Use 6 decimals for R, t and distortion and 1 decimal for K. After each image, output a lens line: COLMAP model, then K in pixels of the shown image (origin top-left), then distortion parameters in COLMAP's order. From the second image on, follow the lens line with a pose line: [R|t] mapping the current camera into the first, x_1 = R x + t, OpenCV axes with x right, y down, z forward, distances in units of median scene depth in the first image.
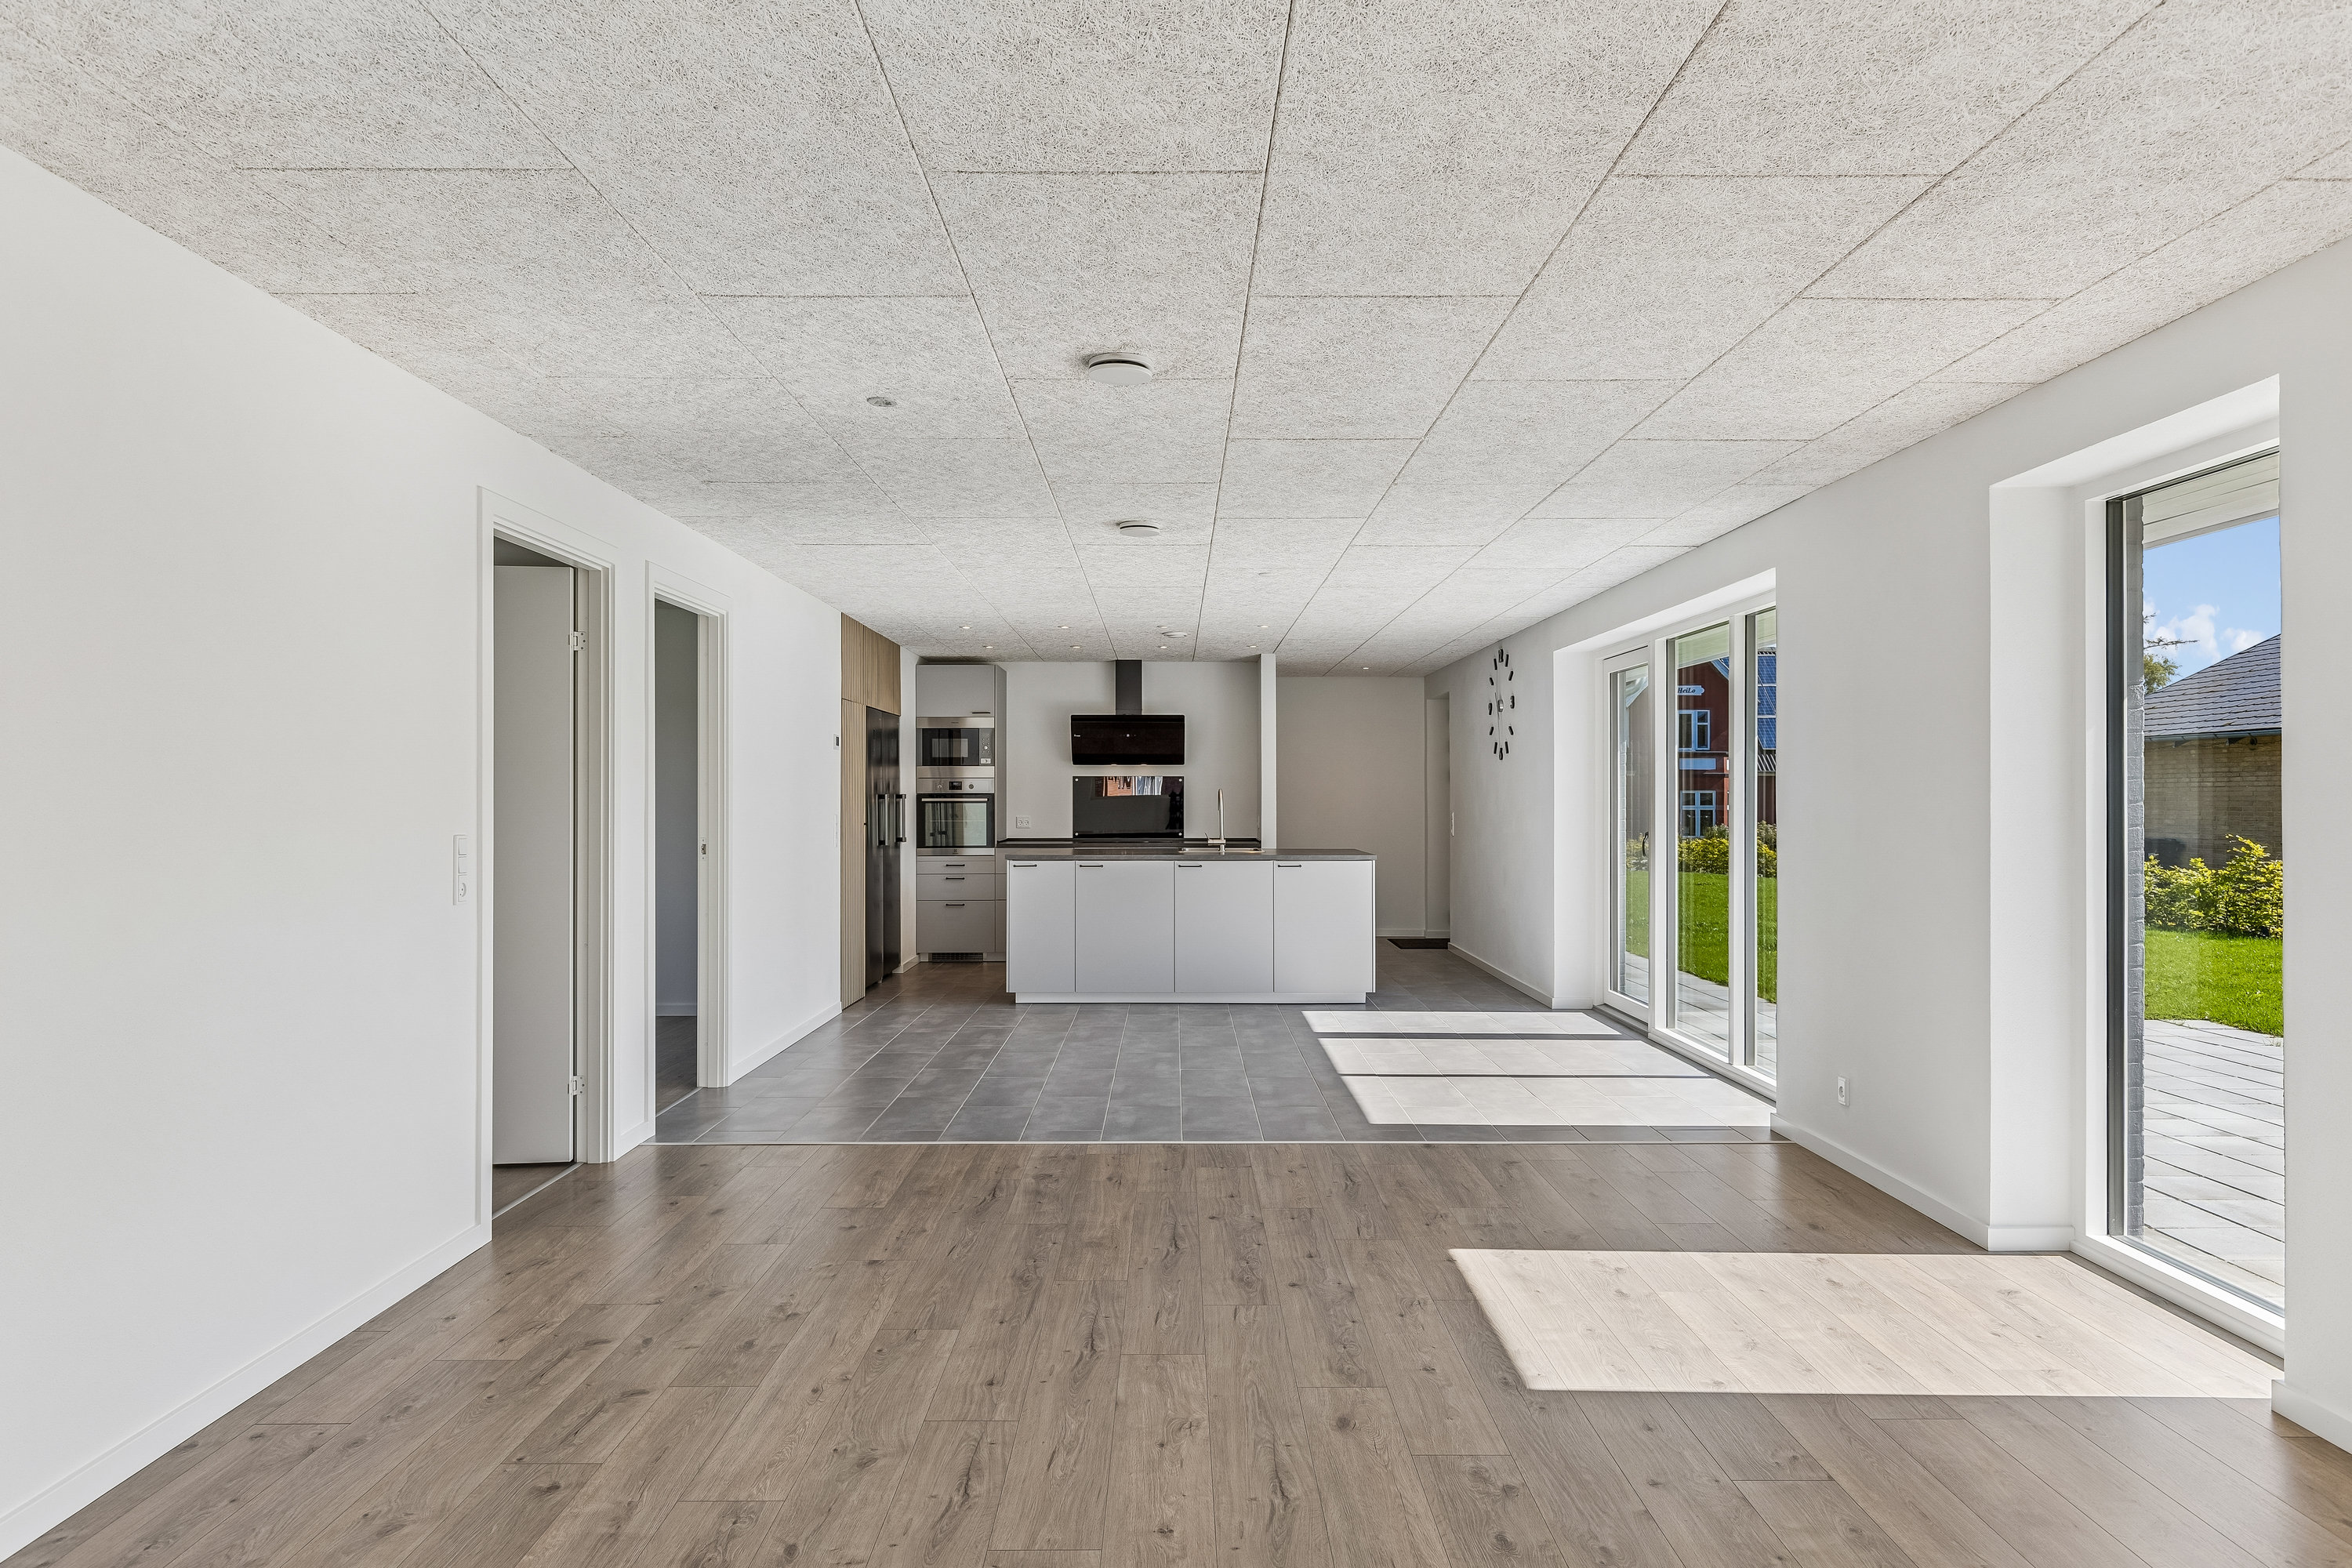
lens RADIAL K [[1399.0, 0, 1176.0], [0, 1399.0, 784.0], [0, 0, 1]] dist [0.003565, -0.000164]
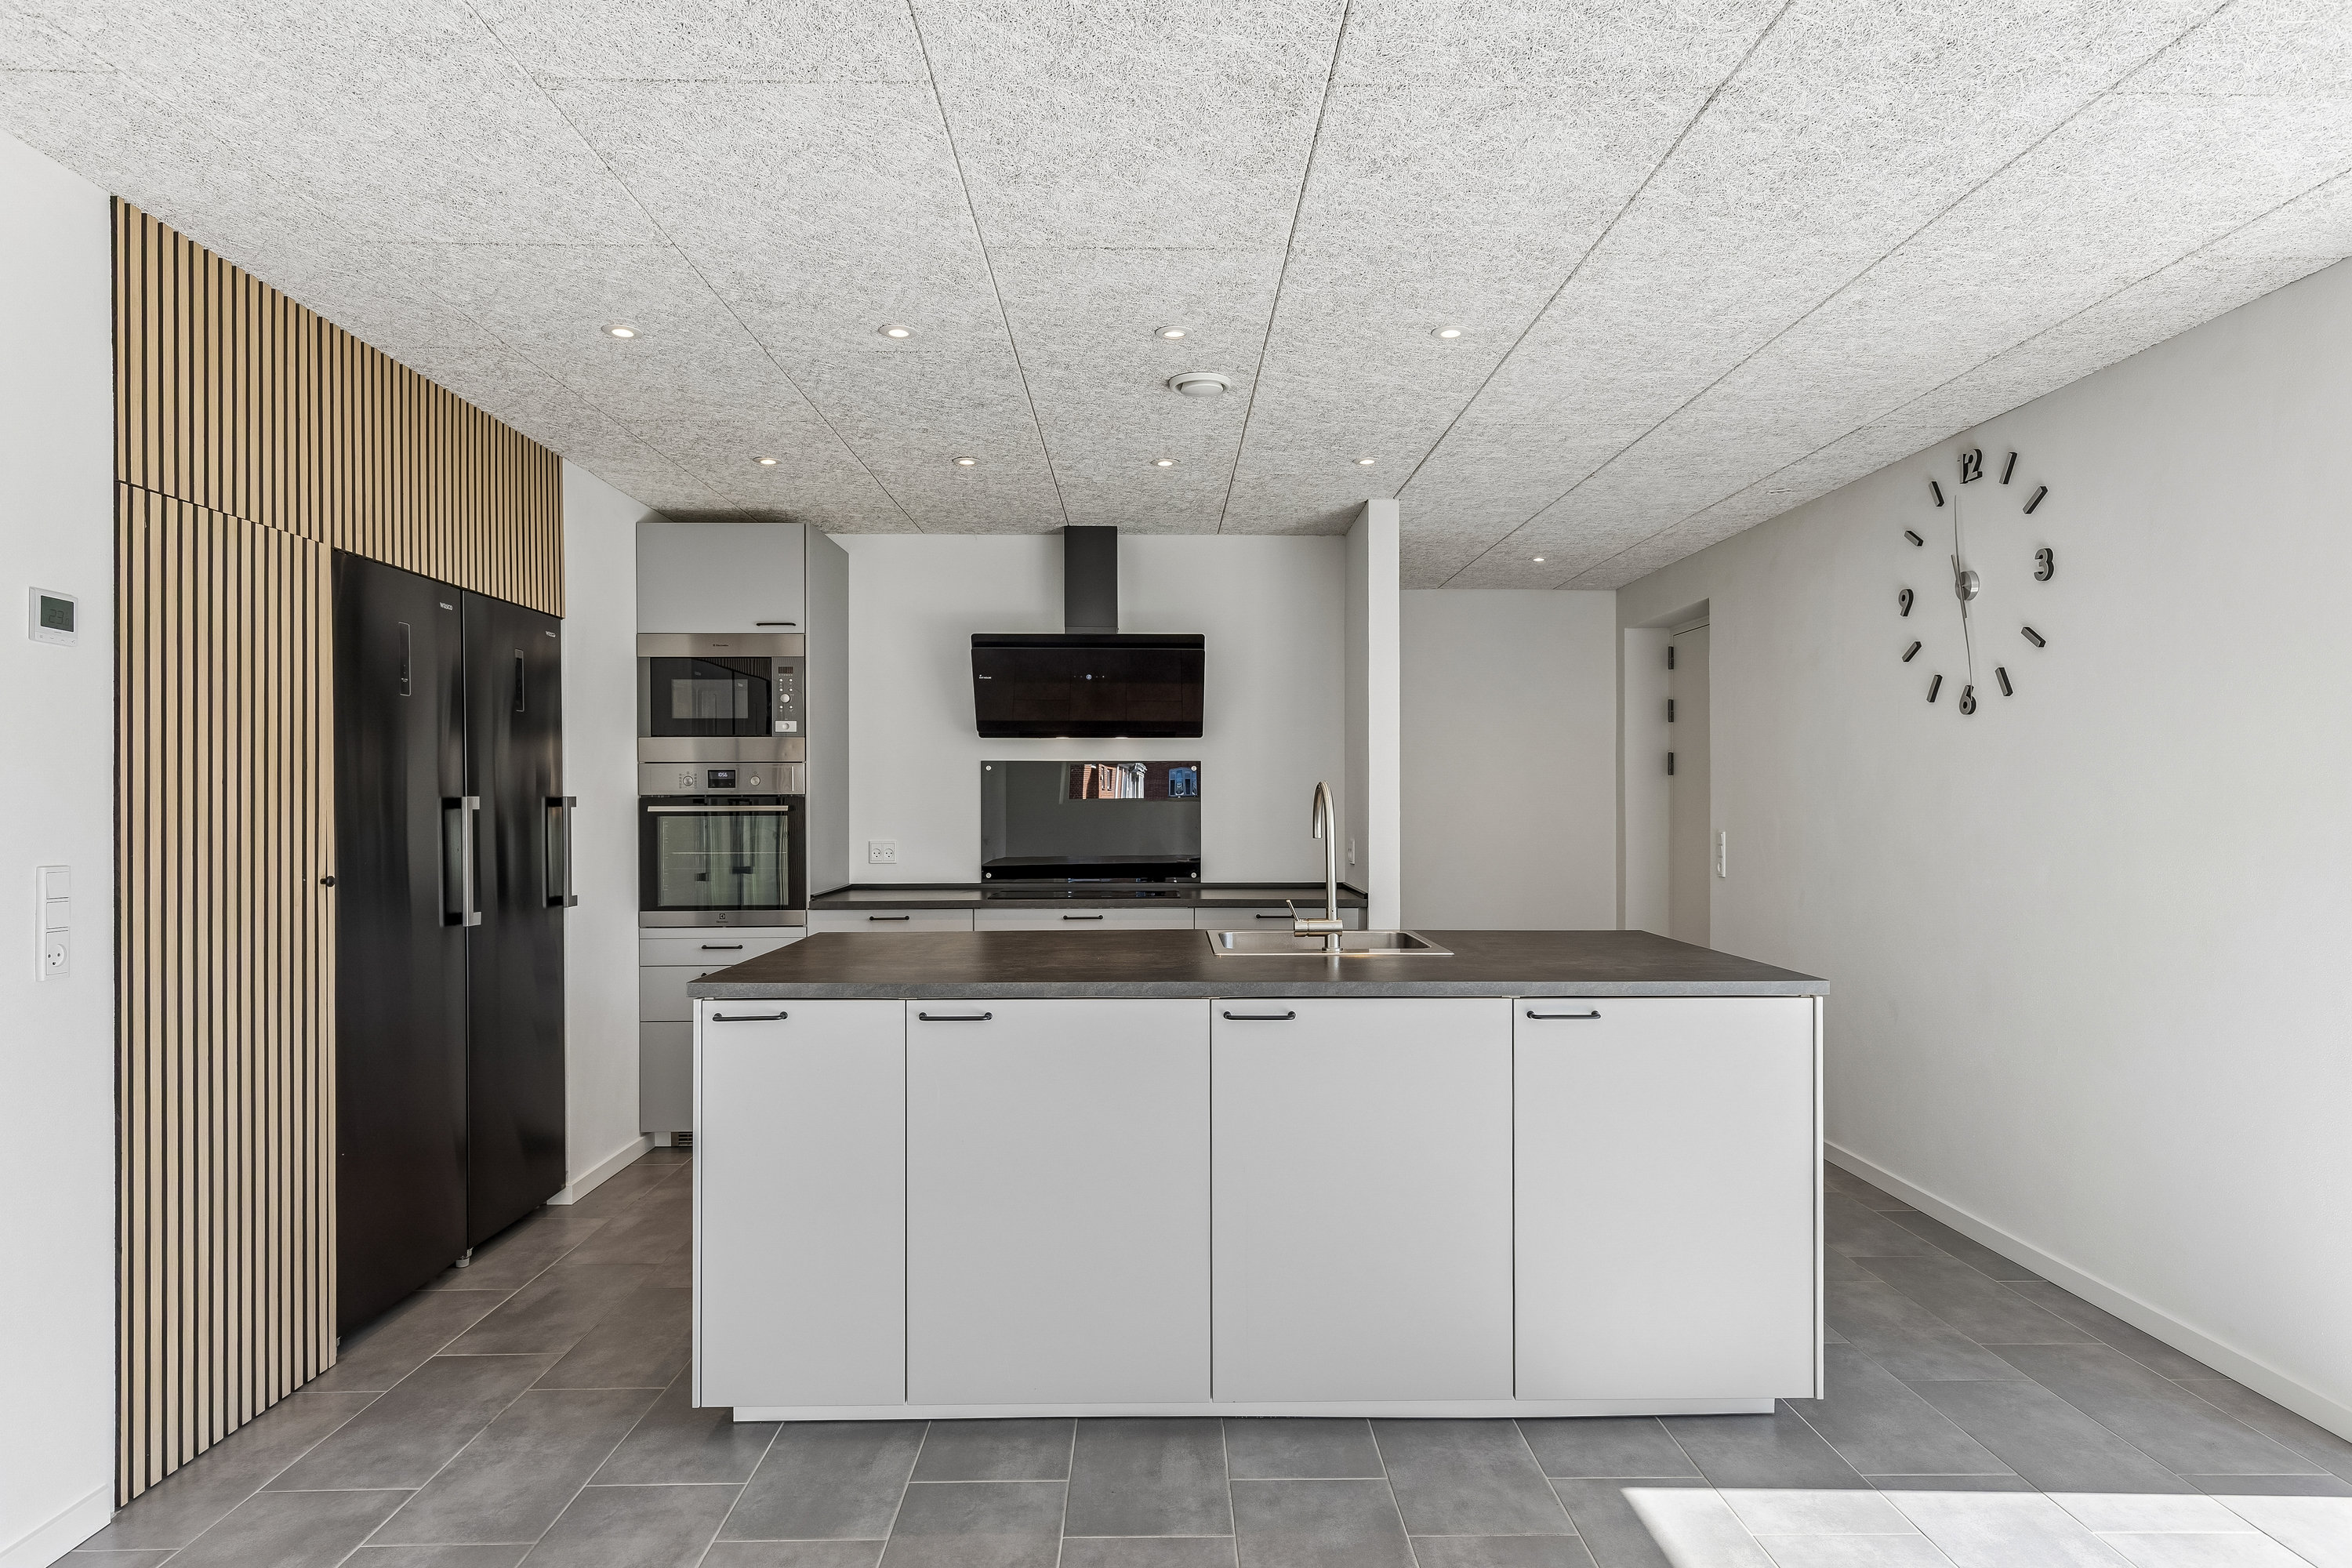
lens RADIAL K [[1329.9, 0, 1174.3], [0, 1329.9, 803.7], [0, 0, 1]] dist [0.006958, 0.000420]
pose [[0.999899, -0.001404, 0.014124, -0.011442], [0.001204, 0.999898, 0.014200, 0.003499], [-0.014142, -0.014182, 0.999799, 0.540700]]
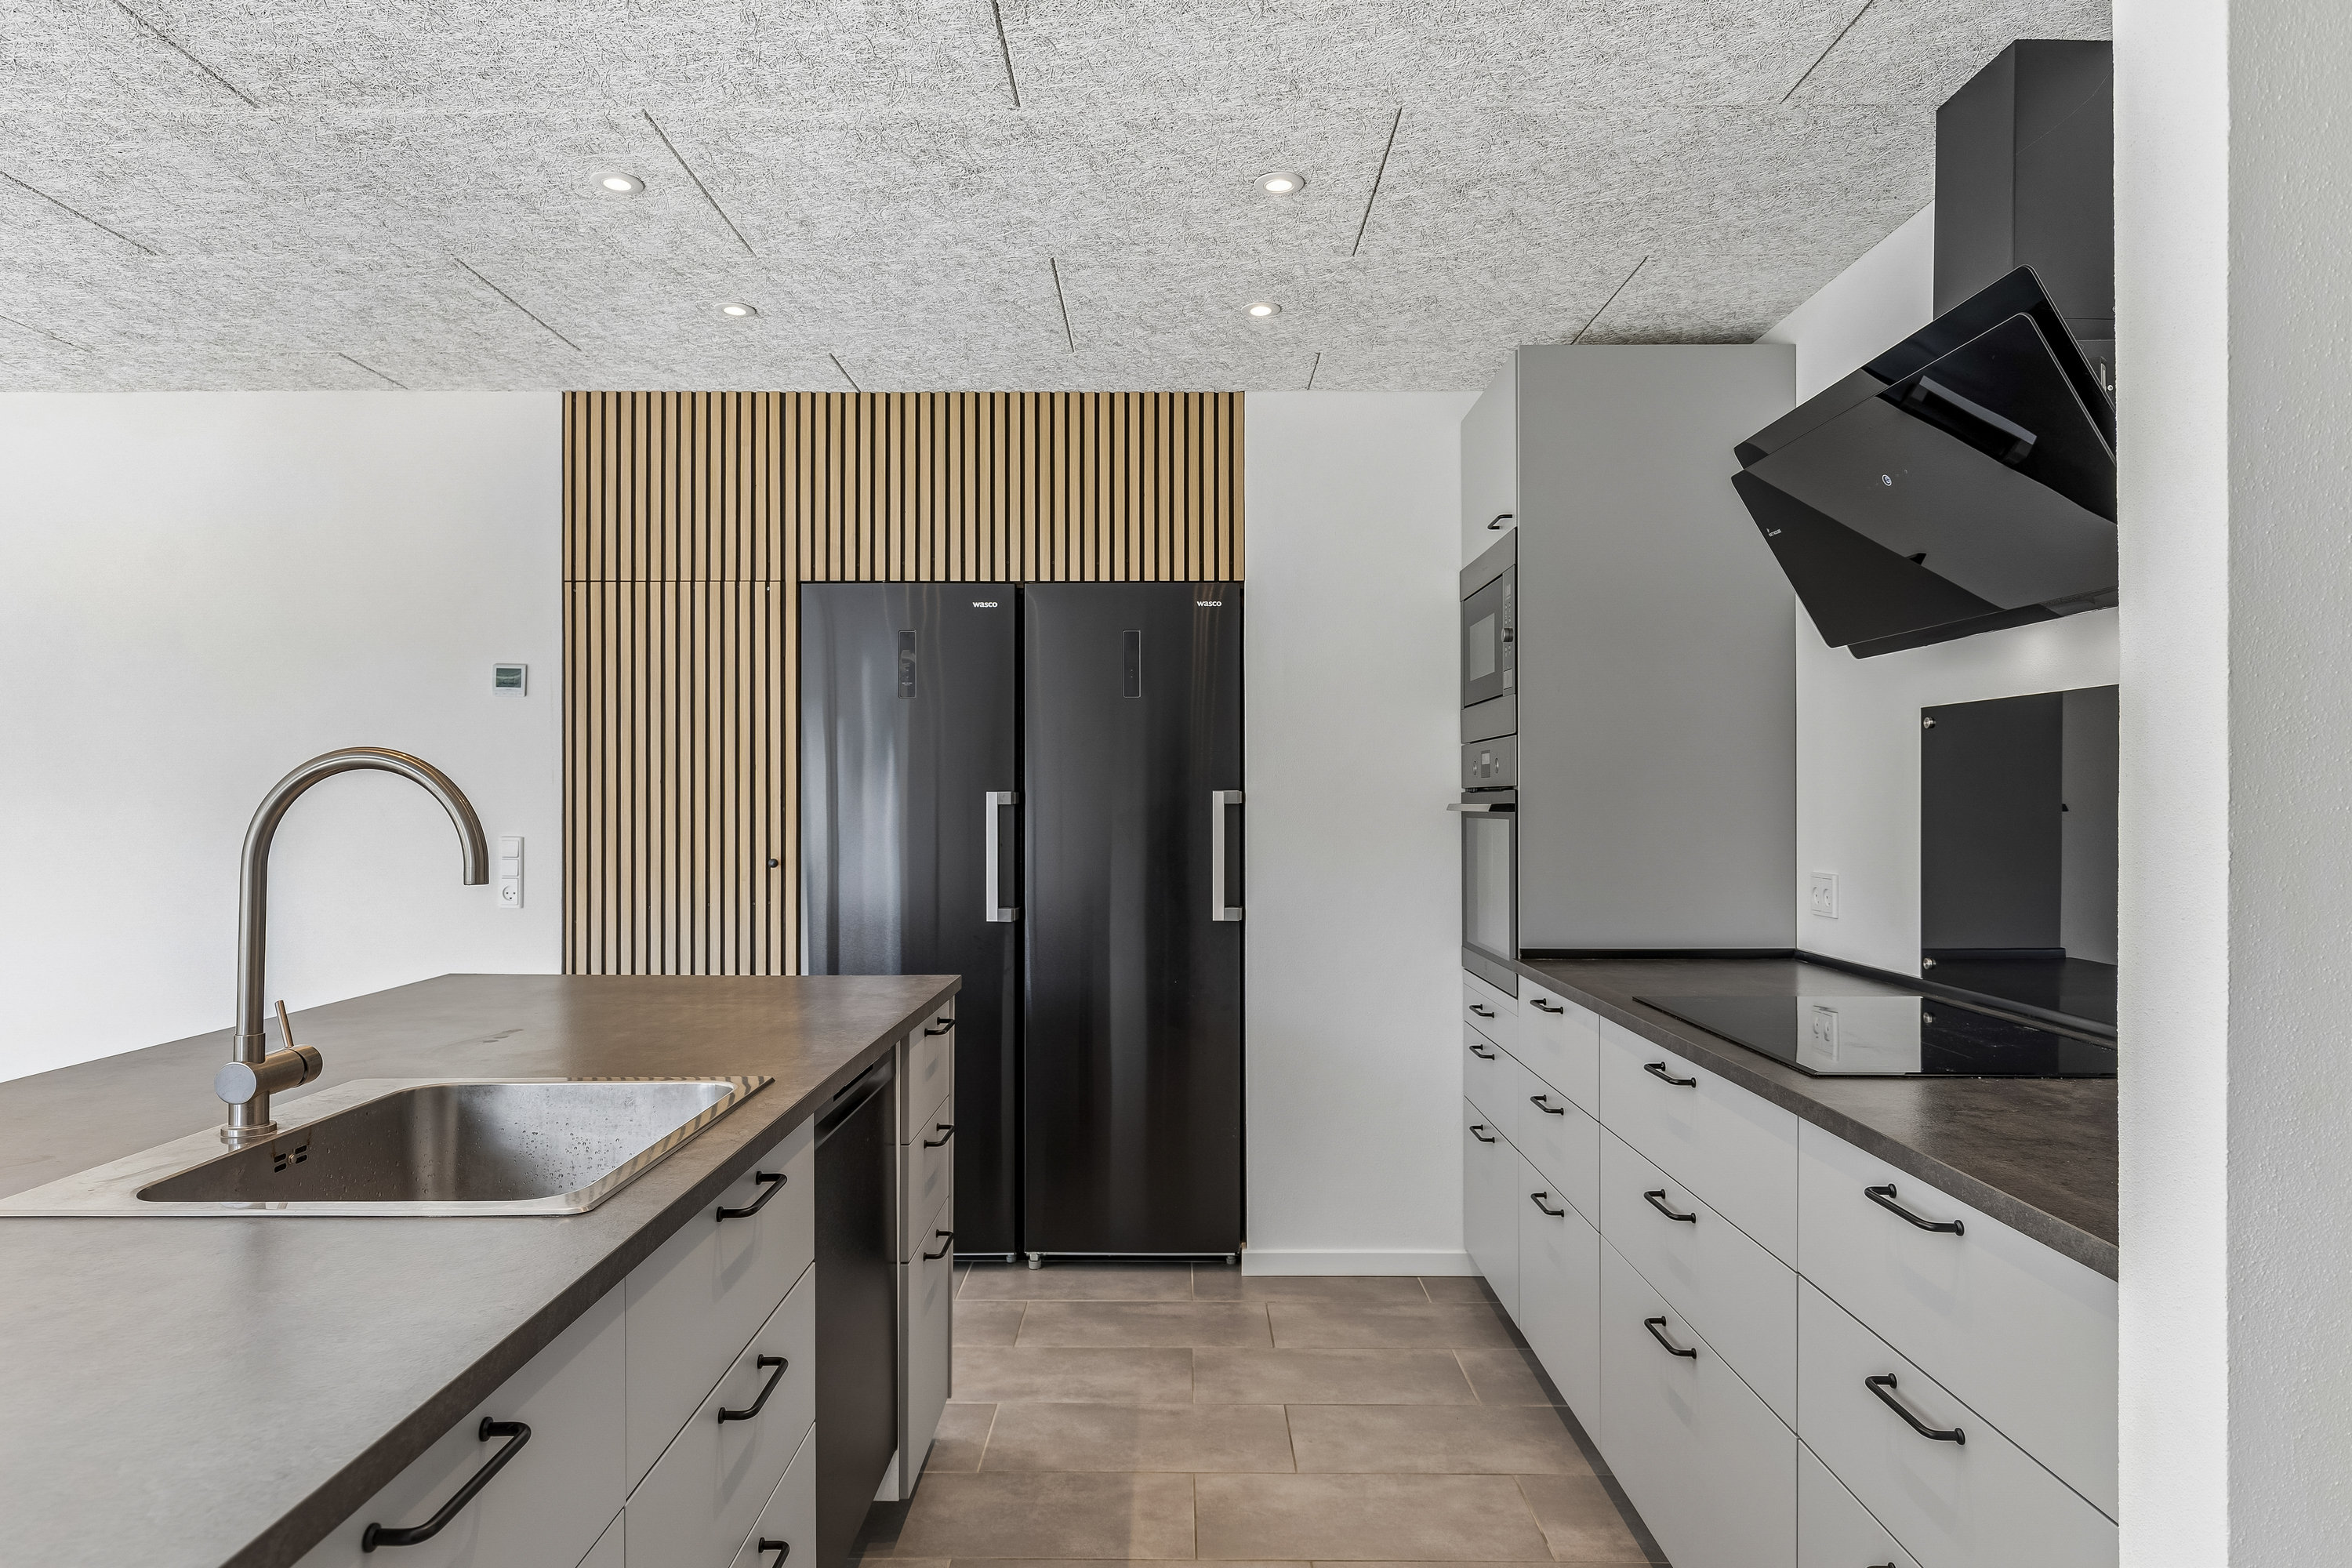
lens RADIAL K [[1399.0, 0, 1176.0], [0, 1399.0, 784.0], [0, 0, 1]] dist [0.003565, -0.000164]
pose [[0.017955, -0.000476, -0.999839, 0.162819], [0.012955, 0.999916, -0.000244, 0.004840], [0.999755, -0.012948, 0.017960, 0.909450]]
